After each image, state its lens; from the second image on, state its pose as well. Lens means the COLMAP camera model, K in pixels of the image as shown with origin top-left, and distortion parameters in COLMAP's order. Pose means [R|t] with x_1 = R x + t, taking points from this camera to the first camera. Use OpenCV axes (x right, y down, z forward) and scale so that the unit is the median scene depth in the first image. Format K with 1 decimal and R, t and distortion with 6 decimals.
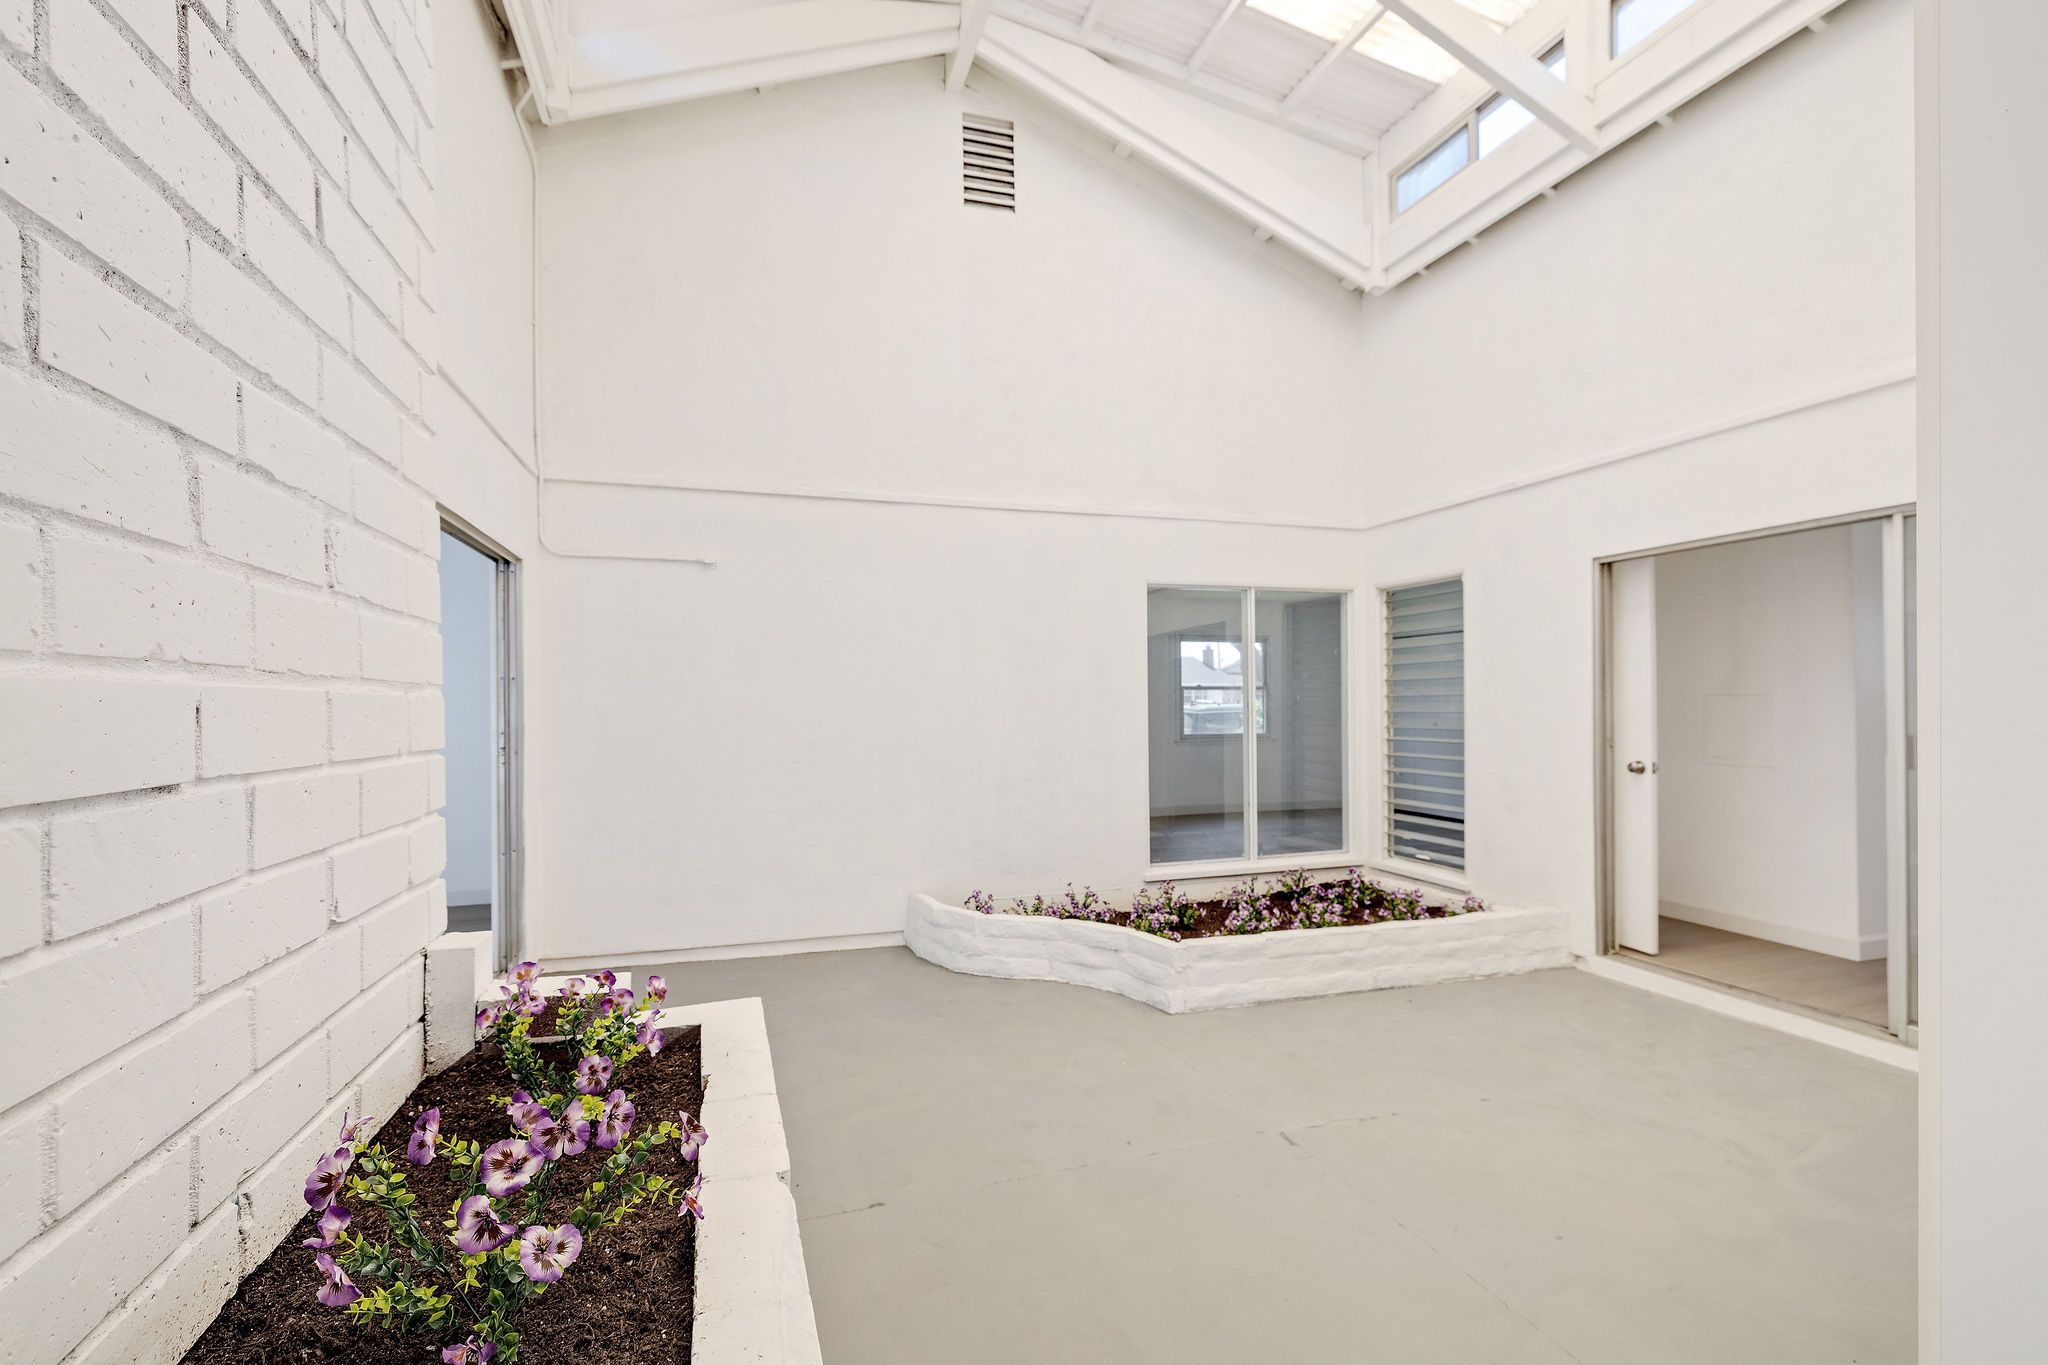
lens RADIAL K [[910.8, 0, 1024.0], [0, 910.8, 682.5], [0, 0, 1]] dist [-0.000657, -0.000065]
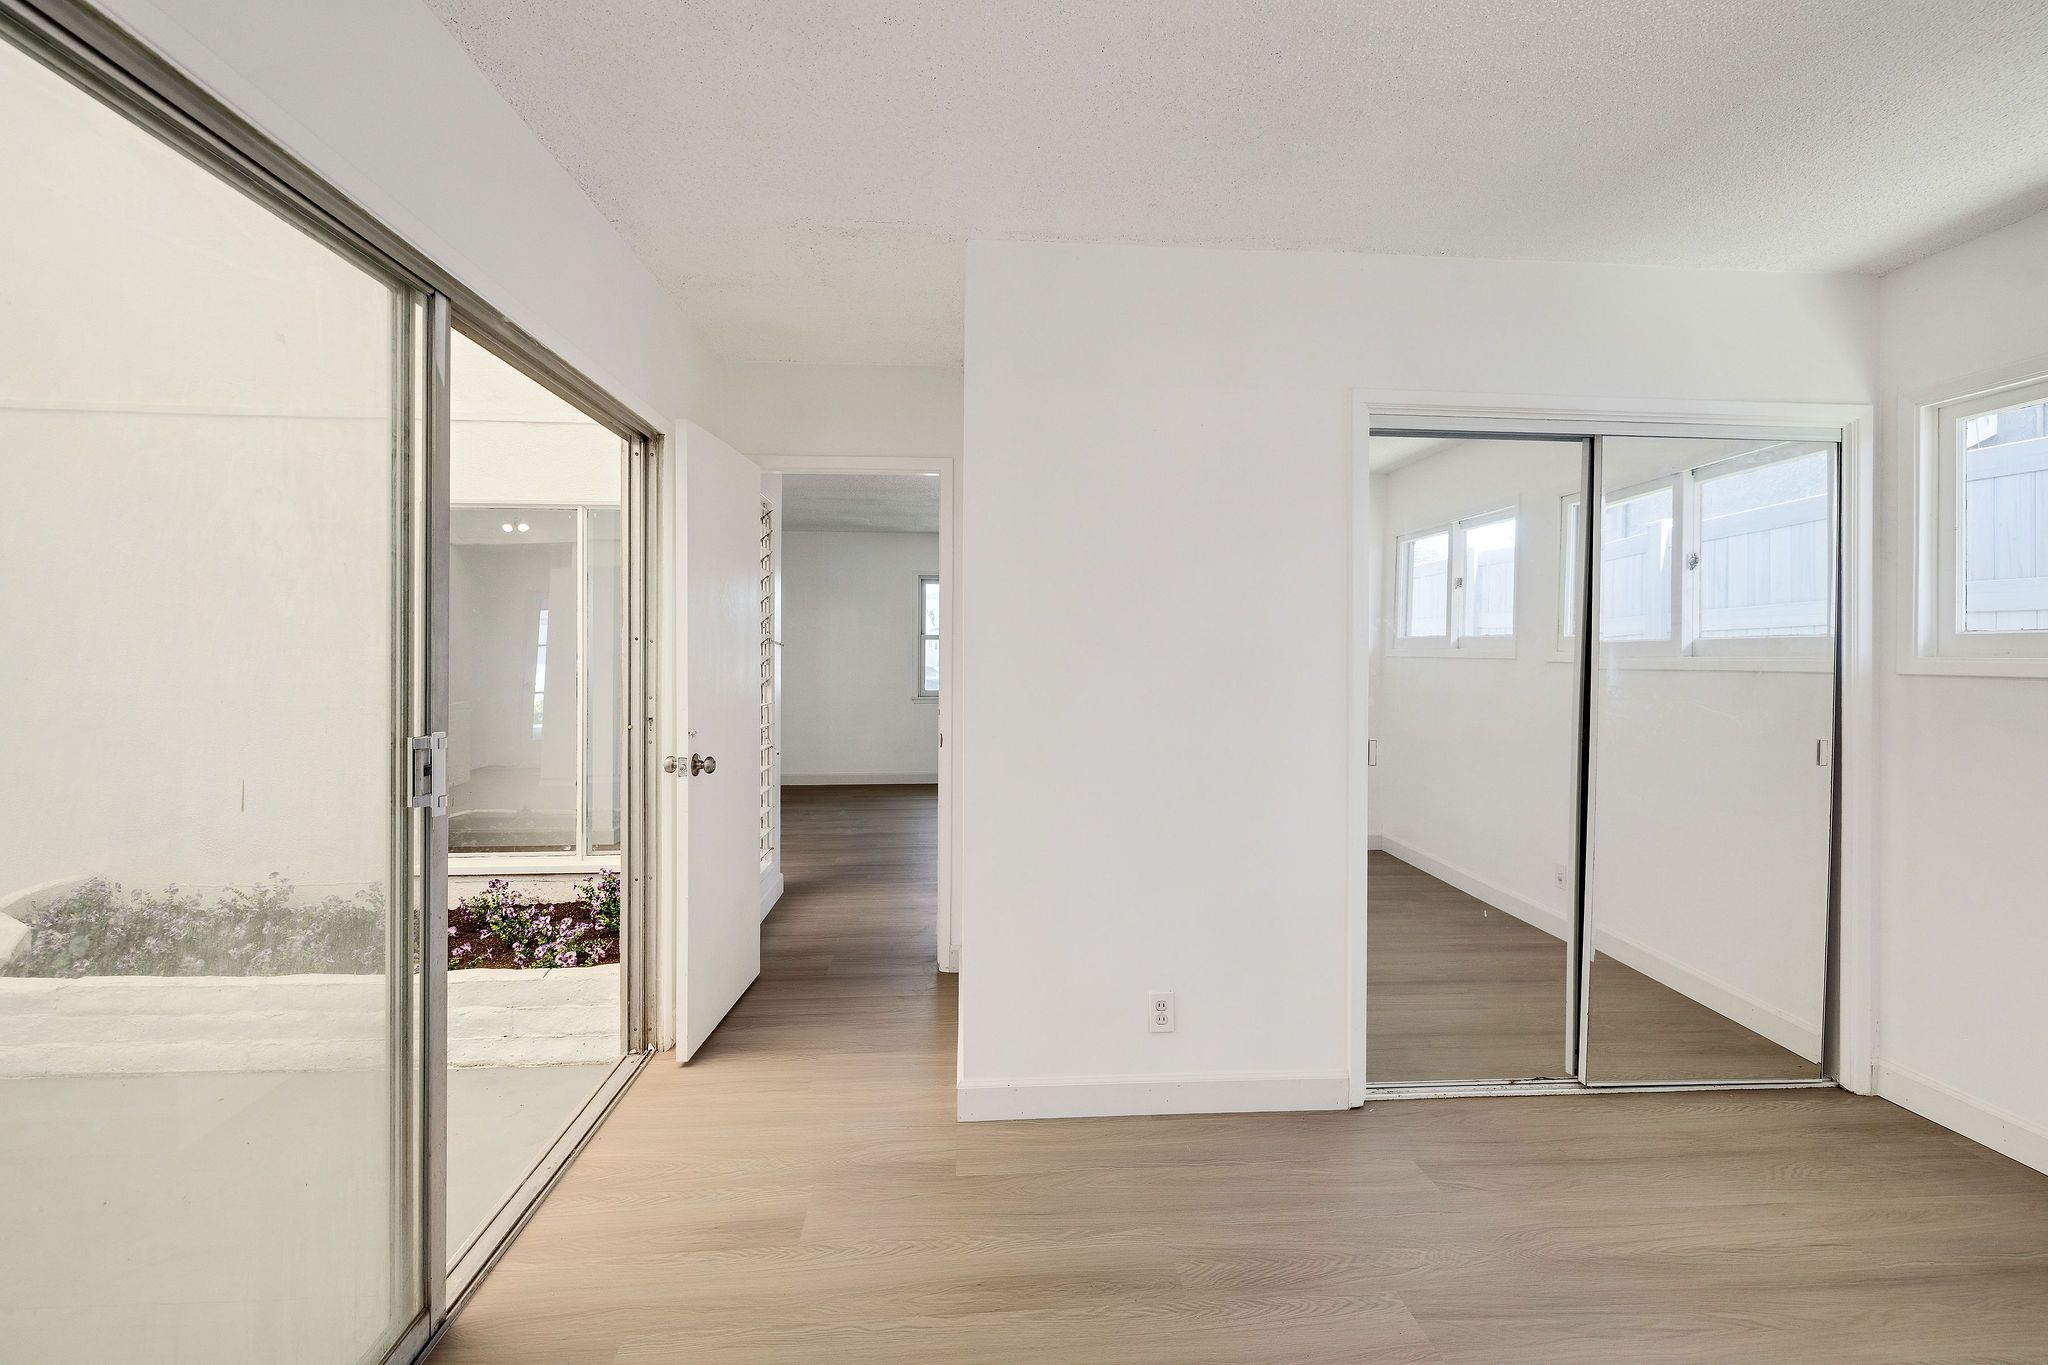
lens RADIAL K [[873.4, 0, 1022.9], [0, 873.4, 641.9], [0, 0, 1]] dist [-0.001437, -0.000088]
pose [[0.972251, 0.007558, -0.233817, 1.091218], [-0.005631, 0.999944, 0.008910, 0.004770], [0.233871, -0.007346, 0.972240, 0.496555]]
